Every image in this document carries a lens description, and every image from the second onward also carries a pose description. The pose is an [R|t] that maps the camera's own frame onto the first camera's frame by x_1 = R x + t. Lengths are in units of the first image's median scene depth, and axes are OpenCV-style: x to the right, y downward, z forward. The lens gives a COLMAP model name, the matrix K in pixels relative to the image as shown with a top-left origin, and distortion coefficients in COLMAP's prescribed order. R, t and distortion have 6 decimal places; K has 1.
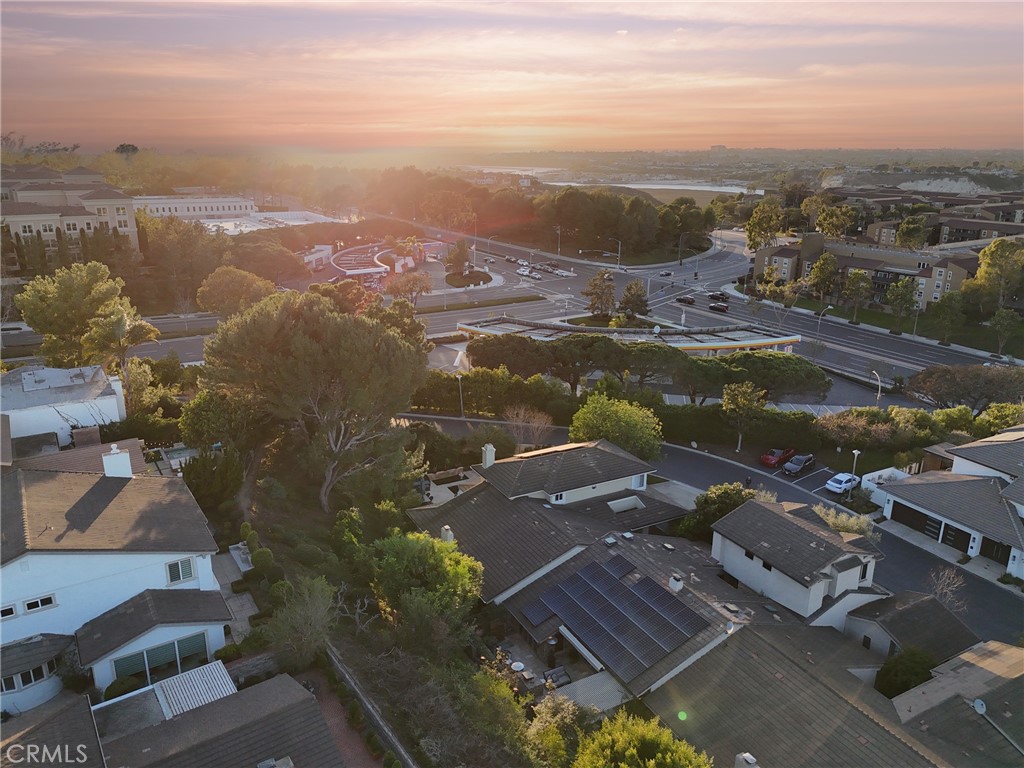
lens RADIAL K [[747.1, 0, 512.0], [0, 747.1, 384.0], [0, 0, 1]] dist [0.114168, -0.159472]
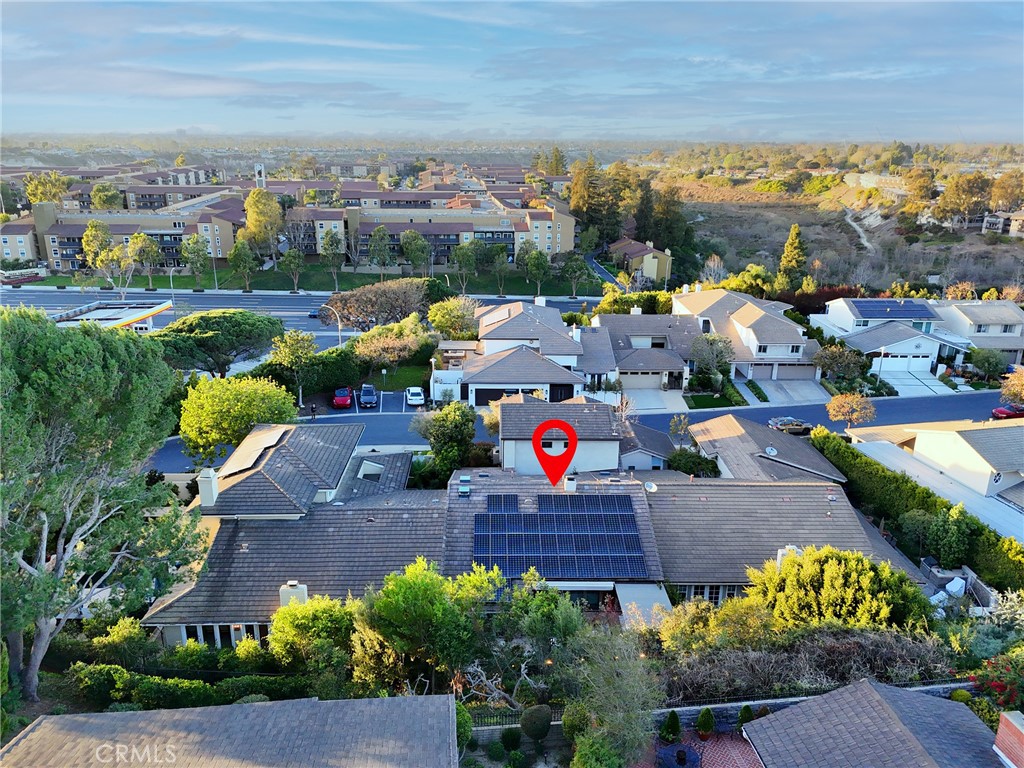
lens RADIAL K [[747.1, 0, 512.0], [0, 747.1, 384.0], [0, 0, 1]] dist [0.114168, -0.159472]
pose [[0.452364, -0.280654, 0.846522, -0.354288], [0.265127, 0.948600, 0.172819, -0.028174], [-0.851513, 0.146259, 0.503521, 0.326096]]
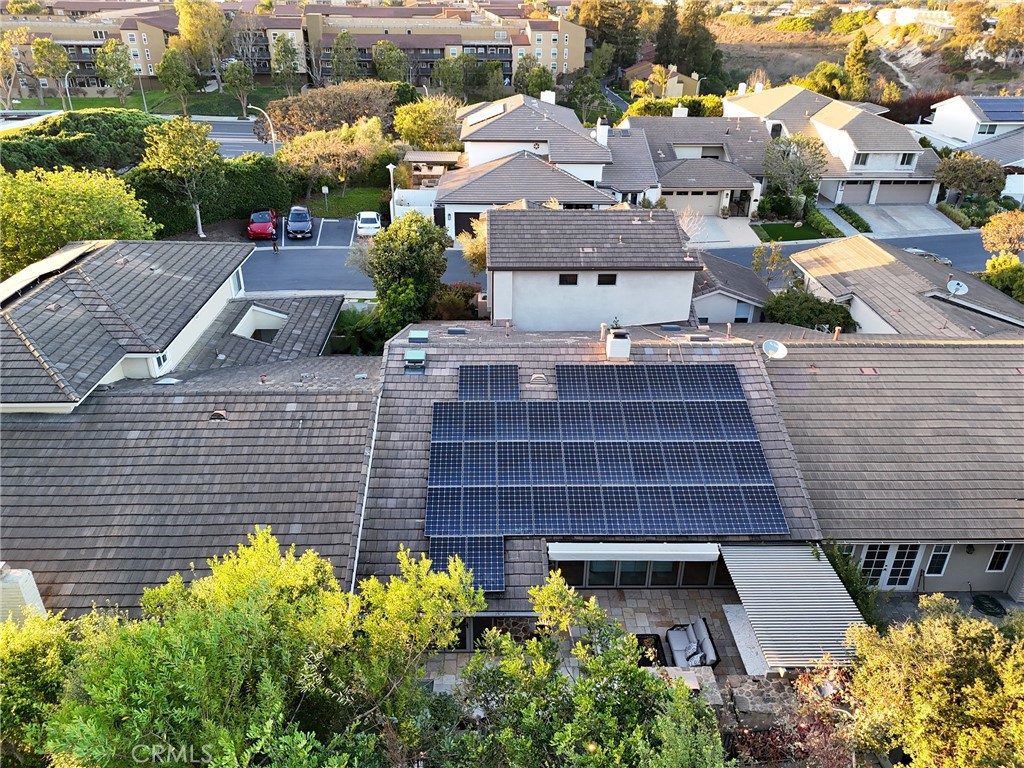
lens RADIAL K [[747.1, 0, 512.0], [0, 747.1, 384.0], [0, 0, 1]] dist [0.114168, -0.159472]
pose [[0.449707, -0.423012, 0.786654, -0.132399], [0.265038, 0.904269, 0.334743, 0.057745], [-0.852947, 0.057957, 0.518770, 0.469321]]
